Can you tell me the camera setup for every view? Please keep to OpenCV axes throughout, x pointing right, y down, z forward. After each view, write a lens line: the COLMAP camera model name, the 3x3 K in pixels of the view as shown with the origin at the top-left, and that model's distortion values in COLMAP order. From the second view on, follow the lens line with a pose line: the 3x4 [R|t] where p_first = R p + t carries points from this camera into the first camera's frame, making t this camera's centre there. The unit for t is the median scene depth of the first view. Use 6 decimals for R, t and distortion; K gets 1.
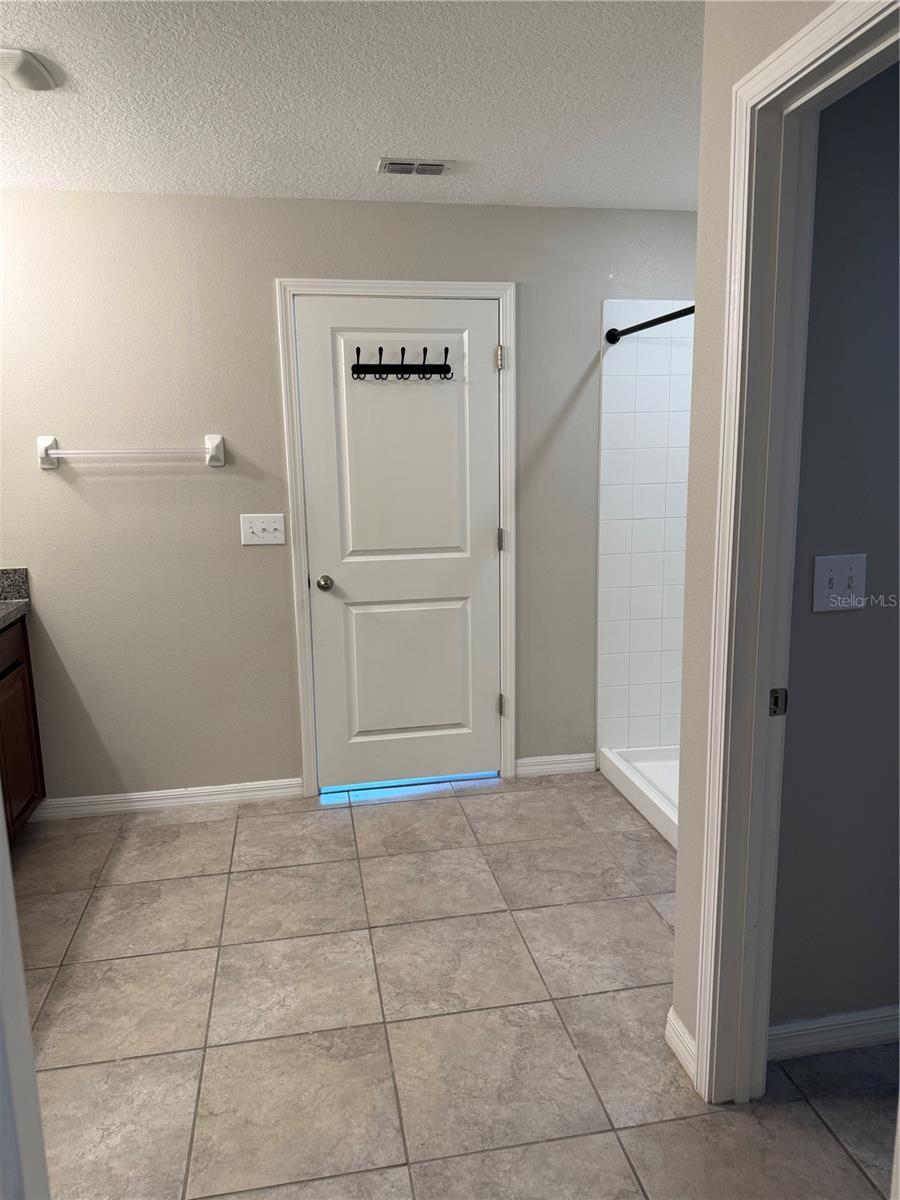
lens RADIAL K [[847.0, 0, 451.3], [0, 847.0, 603.5], [0, 0, 1]] dist [0.059142, -0.065799]
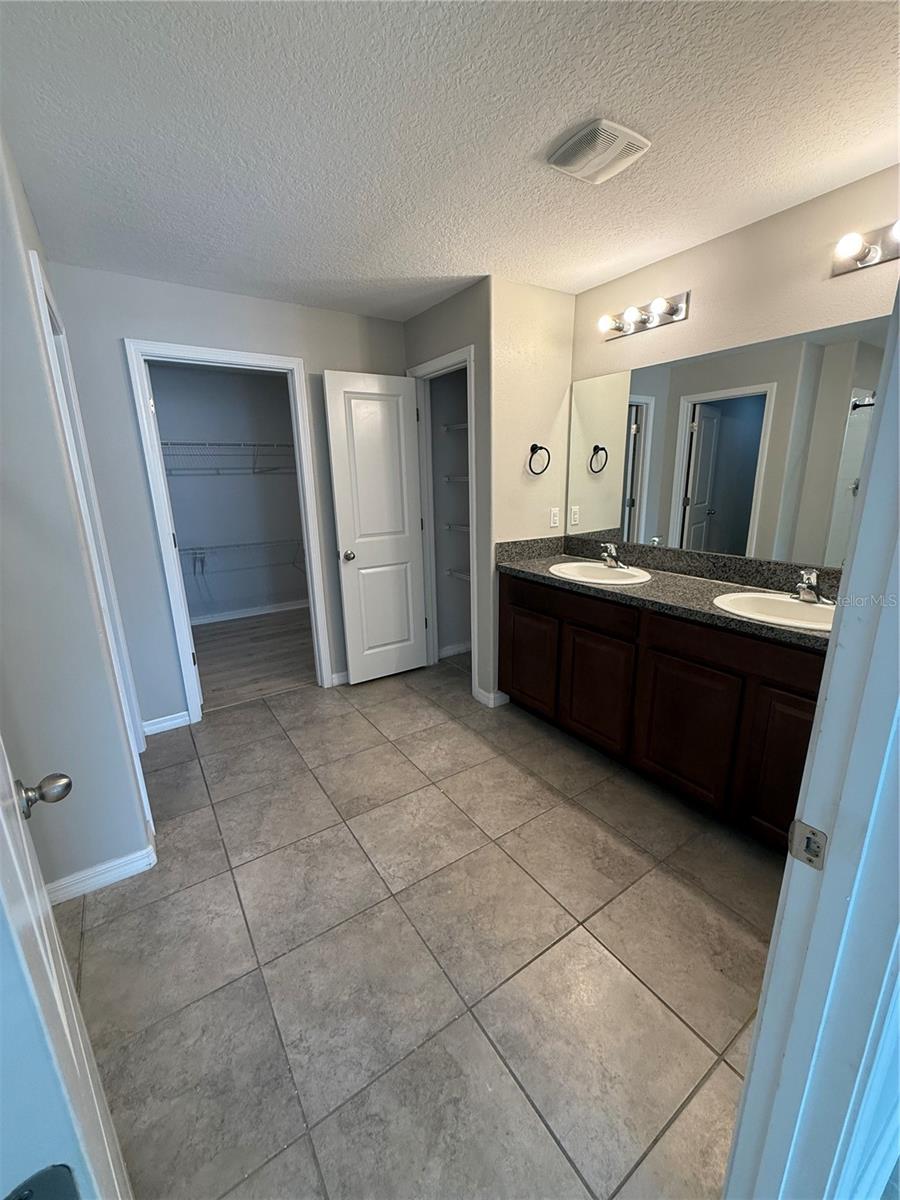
lens RADIAL K [[480.3, 0, 448.3], [0, 480.3, 601.1], [0, 0, 1]] dist [0.002203, -0.000249]
pose [[-0.918182, 0.138439, -0.371183, 0.018652], [-0.033817, 0.906145, 0.421613, -0.237341], [0.394713, 0.399669, -0.827325, 1.355284]]
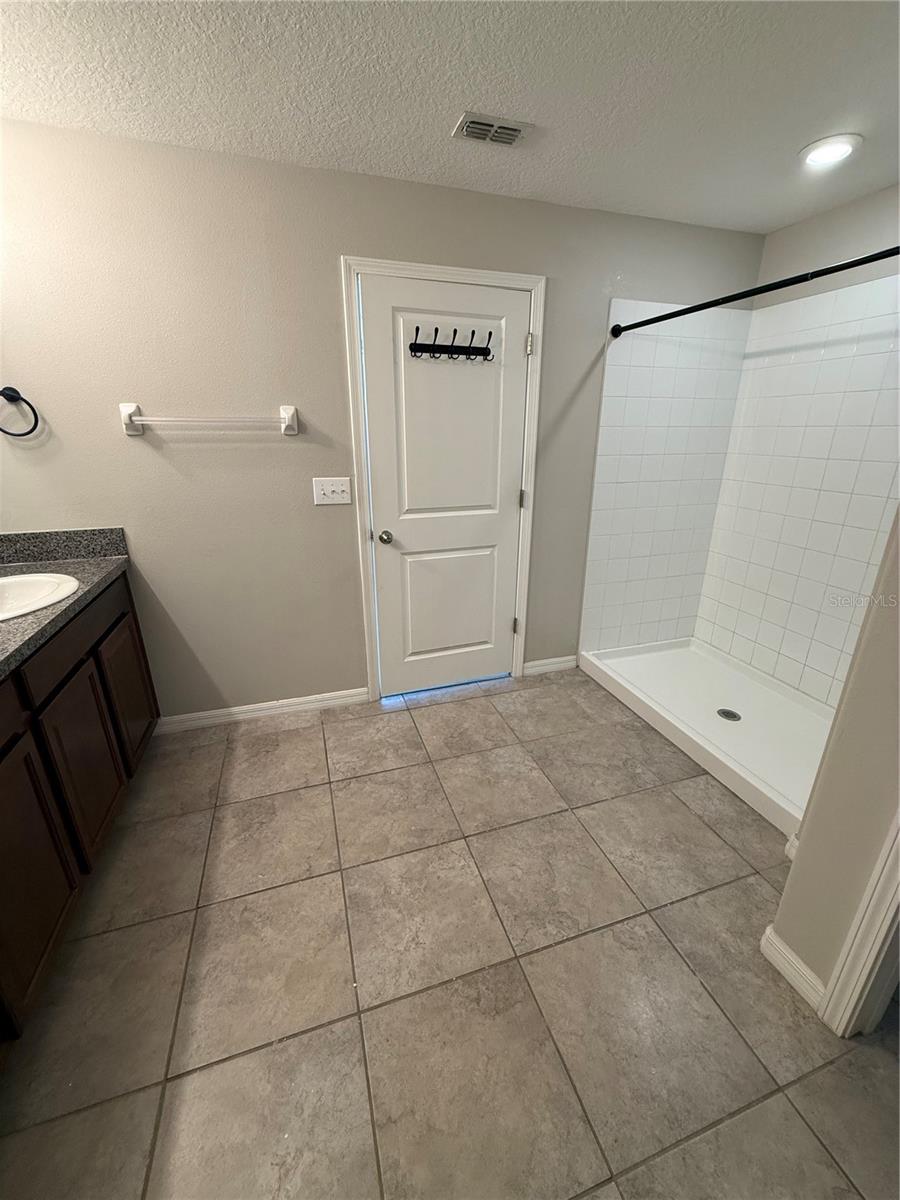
lens RADIAL K [[480.3, 0, 451.5], [0, 480.3, 597.6], [0, 0, 1]] dist [0.002203, -0.000249]
pose [[0.991257, -0.025110, 0.129530, -0.186286], [0.004988, 0.988153, 0.153388, -0.053811], [-0.131847, -0.151401, 0.979640, 0.381228]]
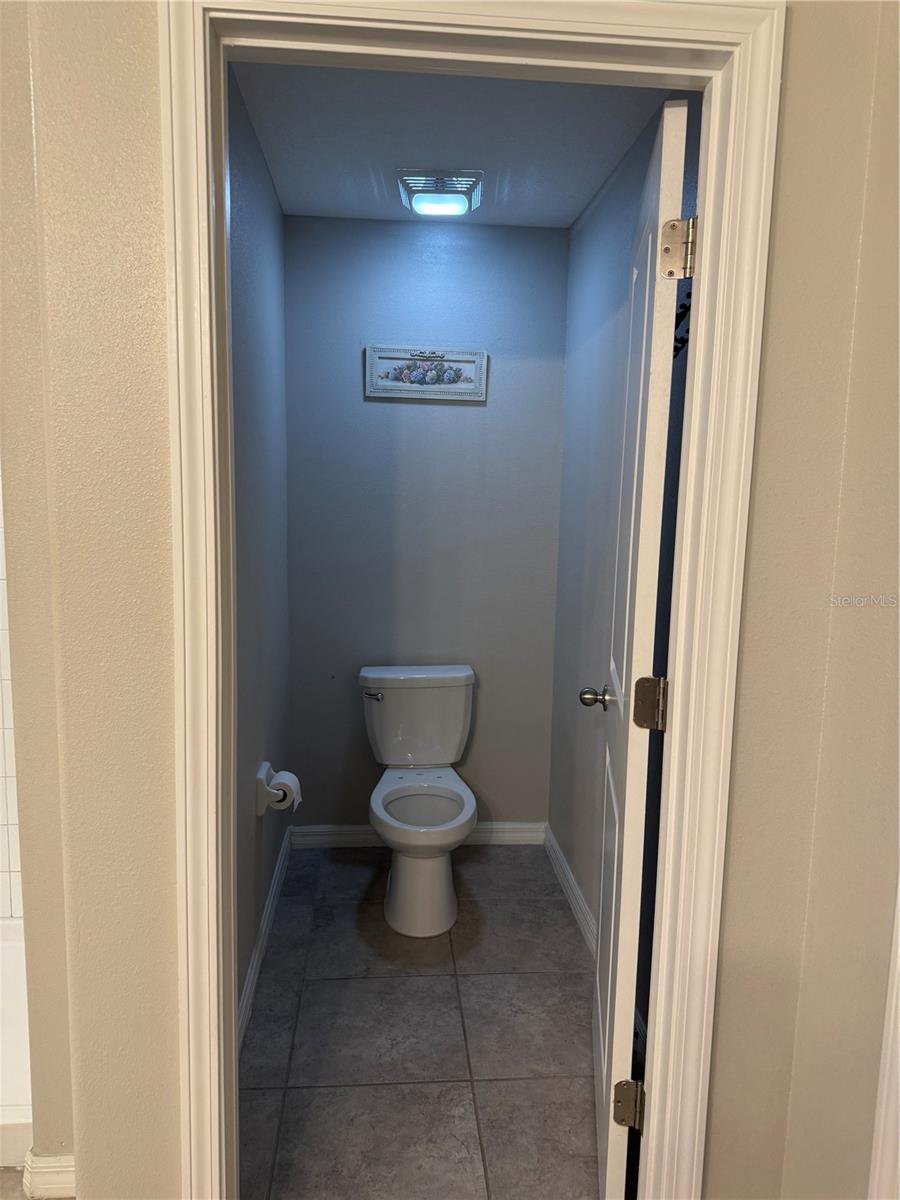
lens RADIAL K [[847.0, 0, 453.9], [0, 847.0, 599.4], [0, 0, 1]] dist [0.059142, -0.065799]
pose [[0.106800, -0.111245, 0.988038, -0.226437], [0.157969, 0.982998, 0.093603, -0.068750], [-0.981651, 0.146082, 0.122558, 0.439167]]
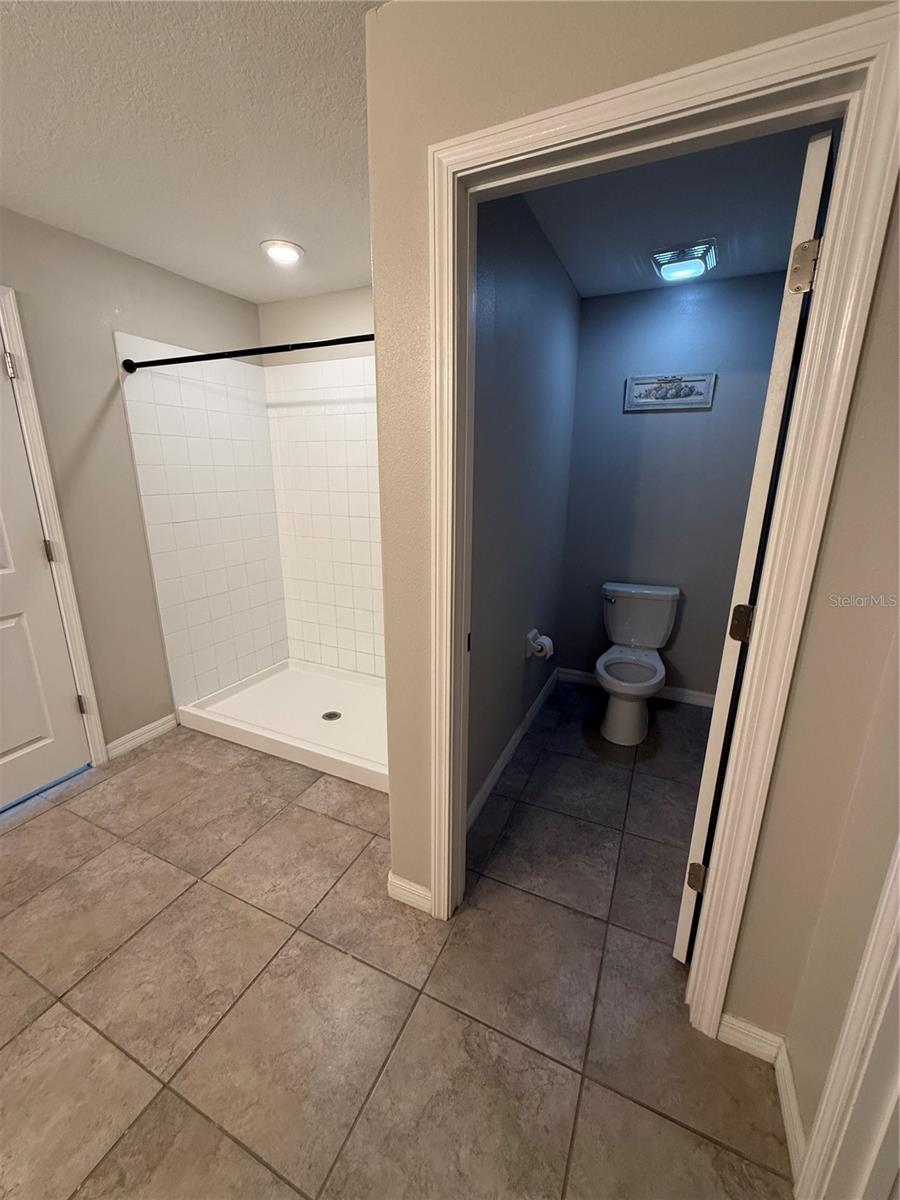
lens RADIAL K [[480.3, 0, 447.9], [0, 480.3, 598.5], [0, 0, 1]] dist [0.002203, -0.000249]
pose [[0.585269, -0.190090, 0.788242, -0.169651], [0.131600, 0.981511, 0.138985, -0.049021], [-0.800088, 0.022389, 0.599464, 0.347950]]
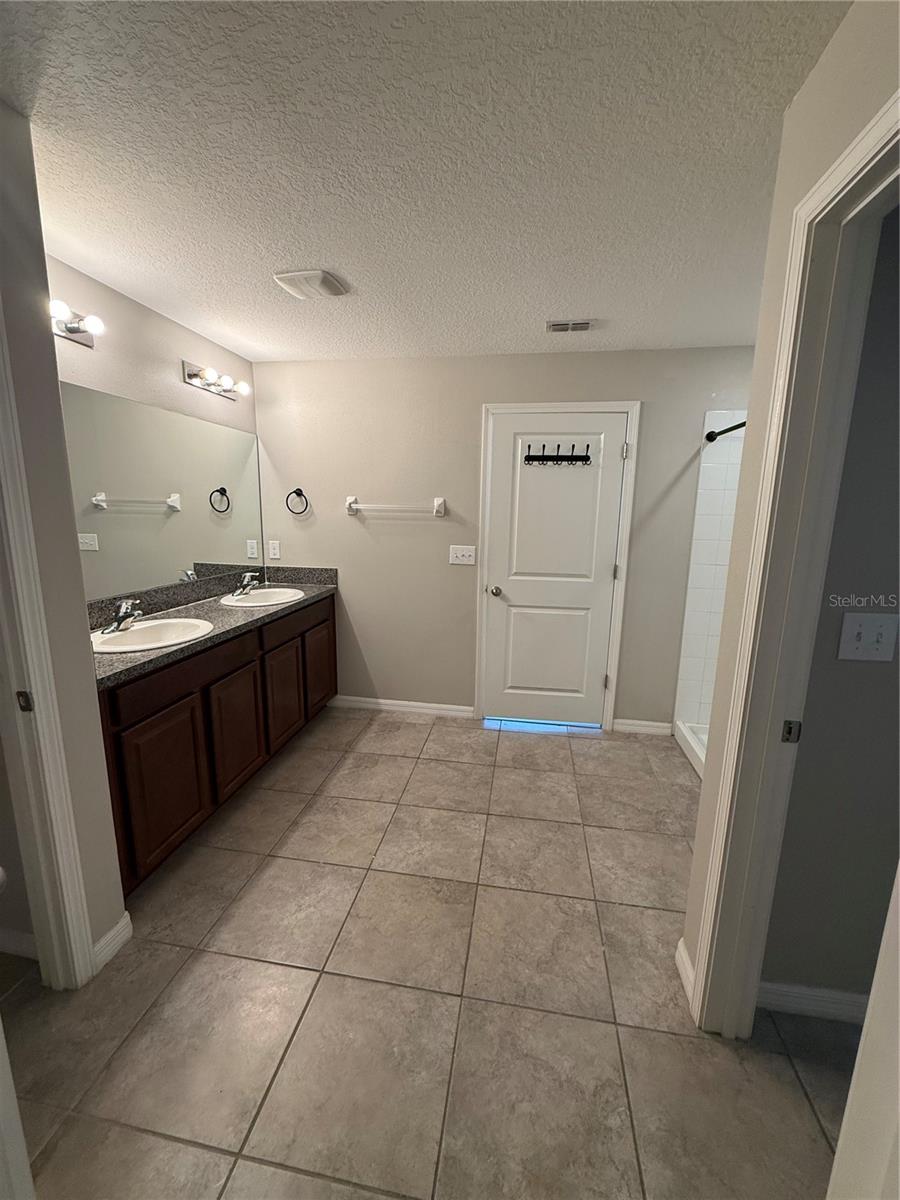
lens RADIAL K [[480.3, 0, 452.9], [0, 480.3, 597.9], [0, 0, 1]] dist [0.002203, -0.000249]
pose [[0.941158, 0.095102, -0.324310, 0.088857], [-0.094535, 0.995367, 0.017544, -0.023853], [0.324476, 0.014147, 0.945788, 0.135600]]
